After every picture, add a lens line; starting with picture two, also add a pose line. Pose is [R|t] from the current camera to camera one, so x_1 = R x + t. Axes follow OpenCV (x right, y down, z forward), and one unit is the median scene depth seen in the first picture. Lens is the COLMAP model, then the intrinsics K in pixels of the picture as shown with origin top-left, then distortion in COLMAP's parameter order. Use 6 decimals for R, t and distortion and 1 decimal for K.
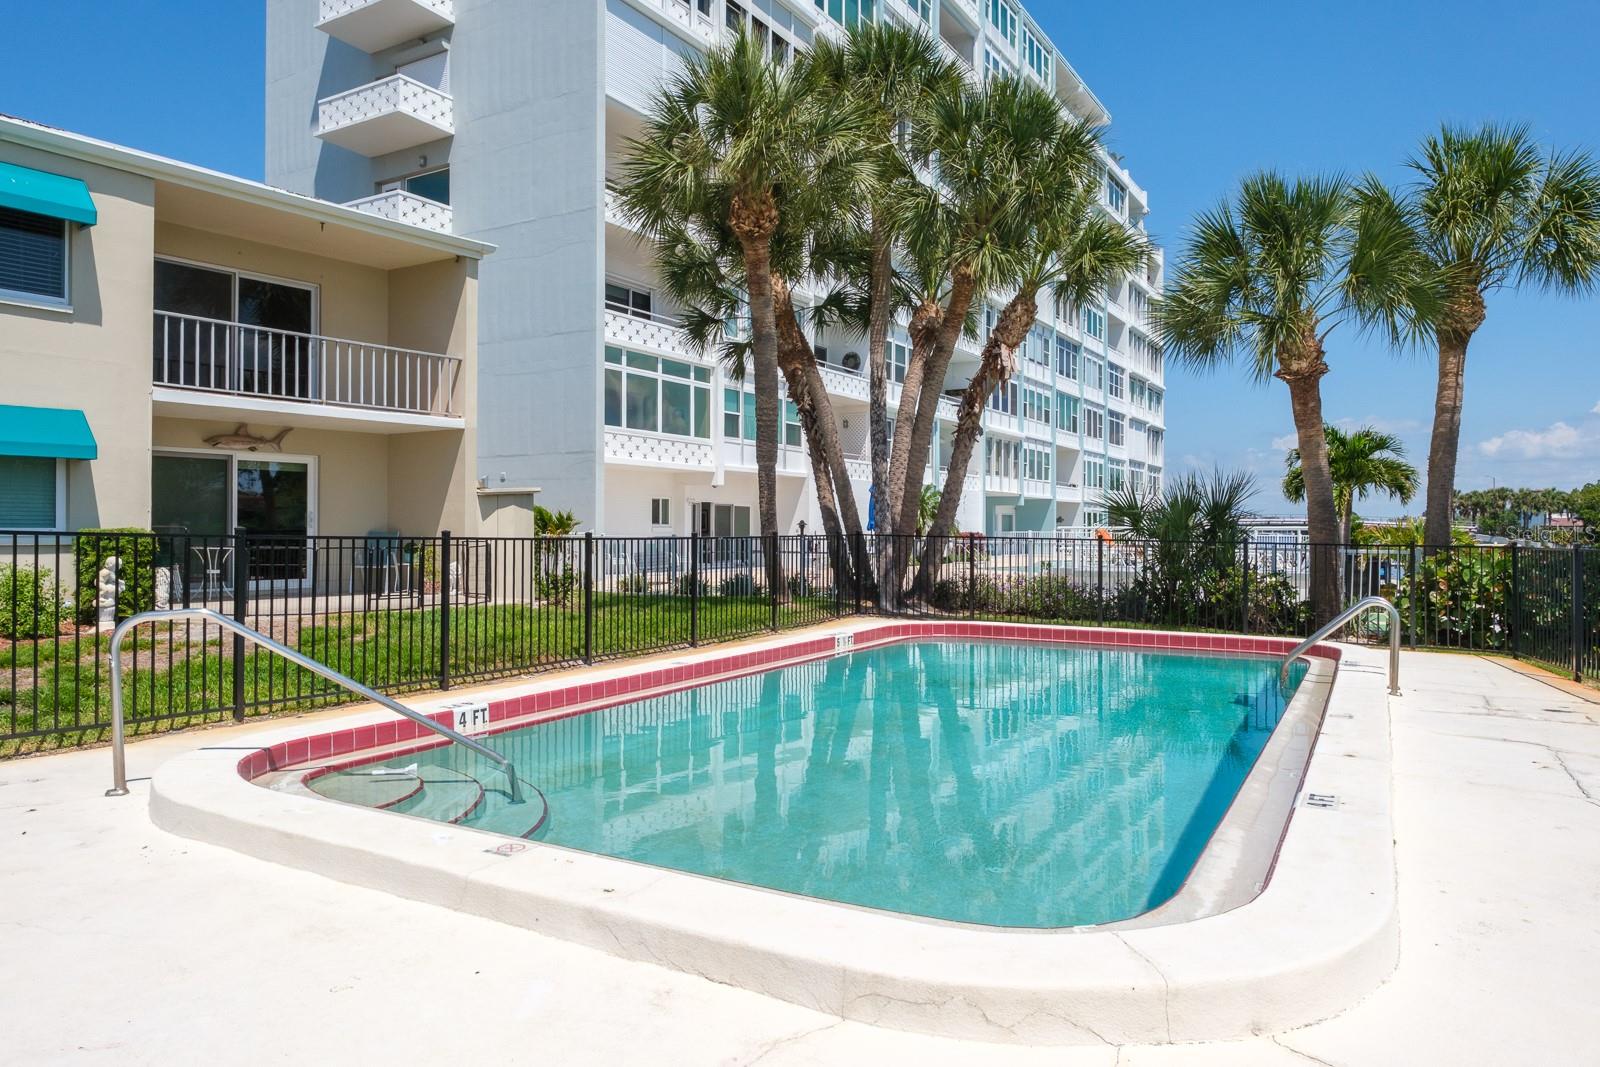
lens RADIAL K [[1045.5, 0, 831.8], [0, 1045.5, 521.8], [0, 0, 1]] dist [-0.009456, 0.005511]
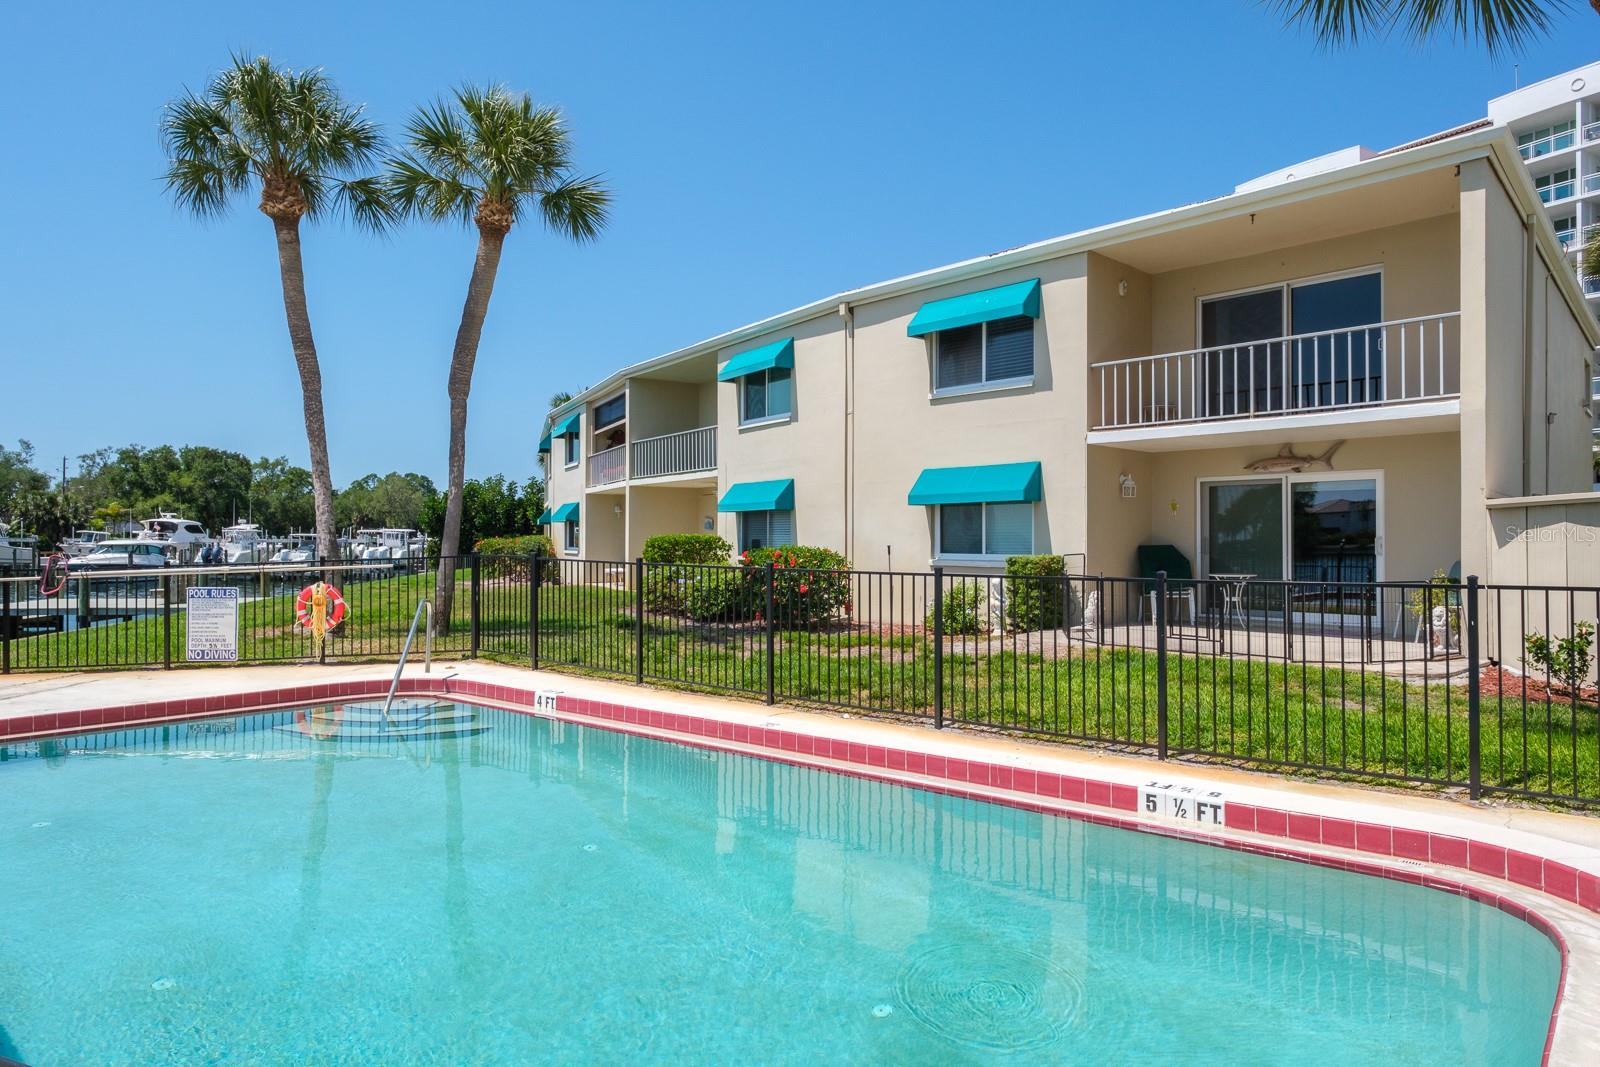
lens RADIAL K [[992.2, 0, 789.8], [0, 992.2, 535.9], [0, 0, 1]] dist [-0.007144, -0.000349]
pose [[-0.203297, -0.011103, -0.979054, 0.394948], [0.008896, 0.999873, -0.013186, -0.004082], [0.979077, -0.011390, -0.203172, 0.742796]]
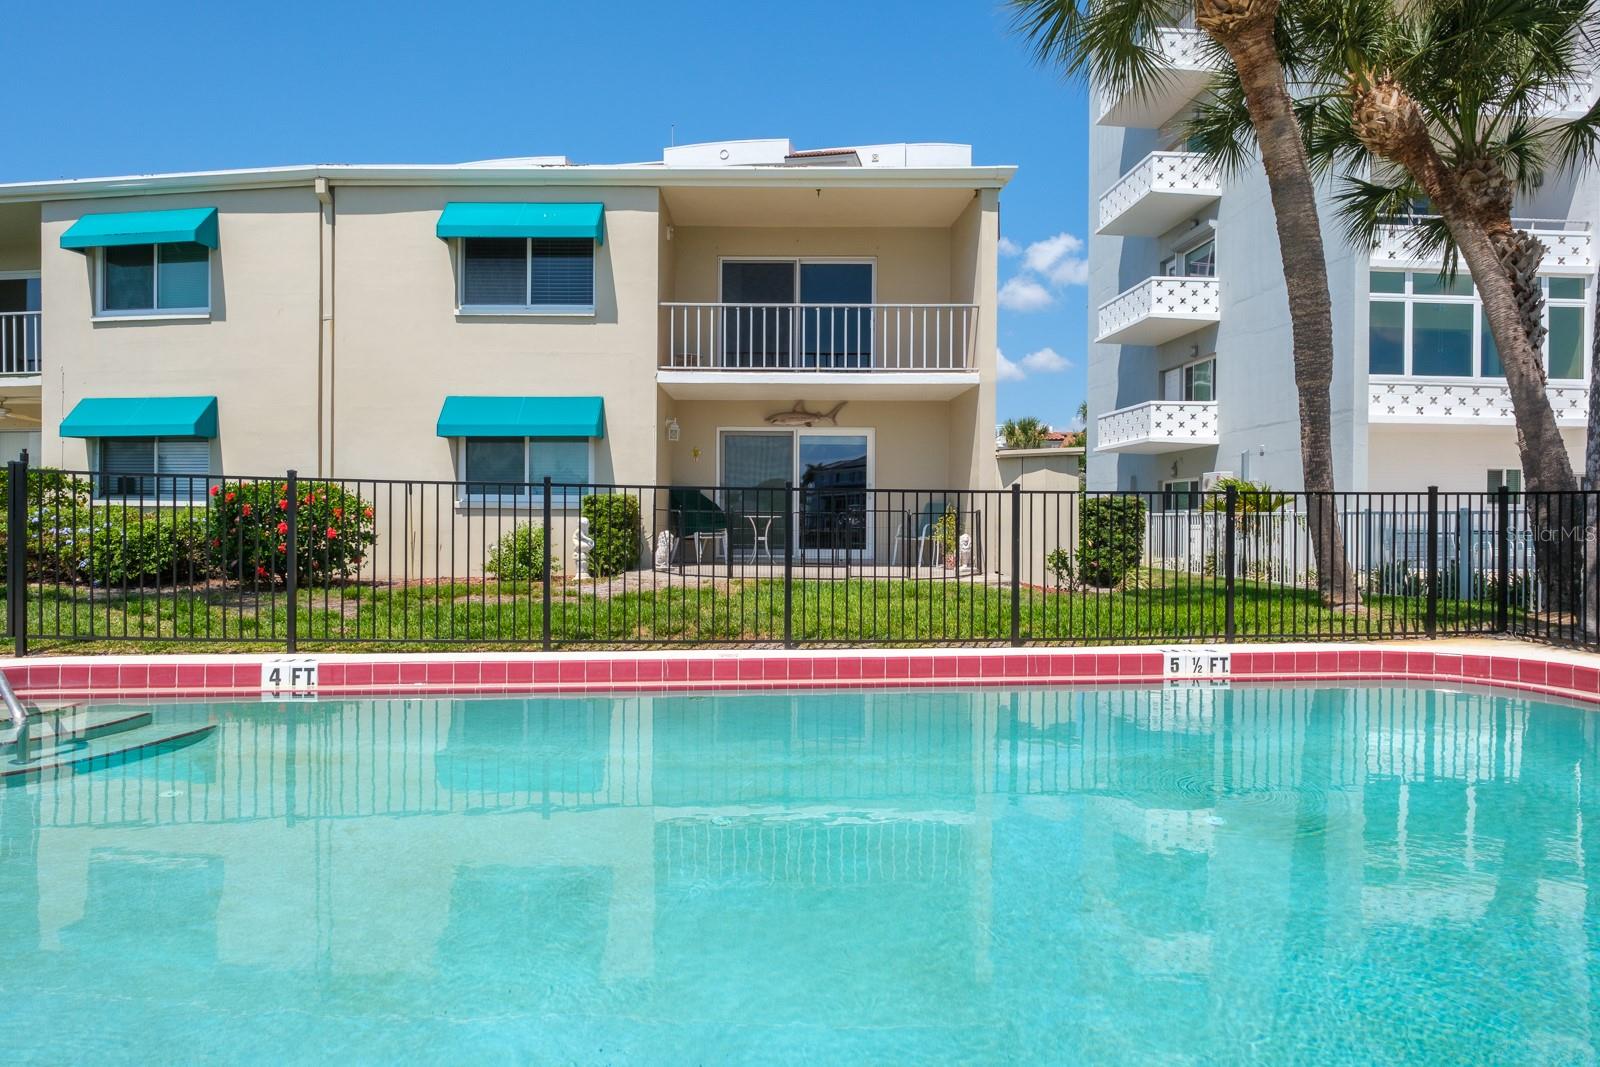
lens RADIAL K [[1024.2, 0, 800.0], [0, 1024.2, 533.5], [0, 0, 1]] dist [-0.029294, 0.000289]
pose [[0.576635, 0.009890, -0.816942, 0.282793], [0.002820, 0.999897, 0.014096, 0.025428], [0.816997, -0.010432, 0.576547, 0.401455]]
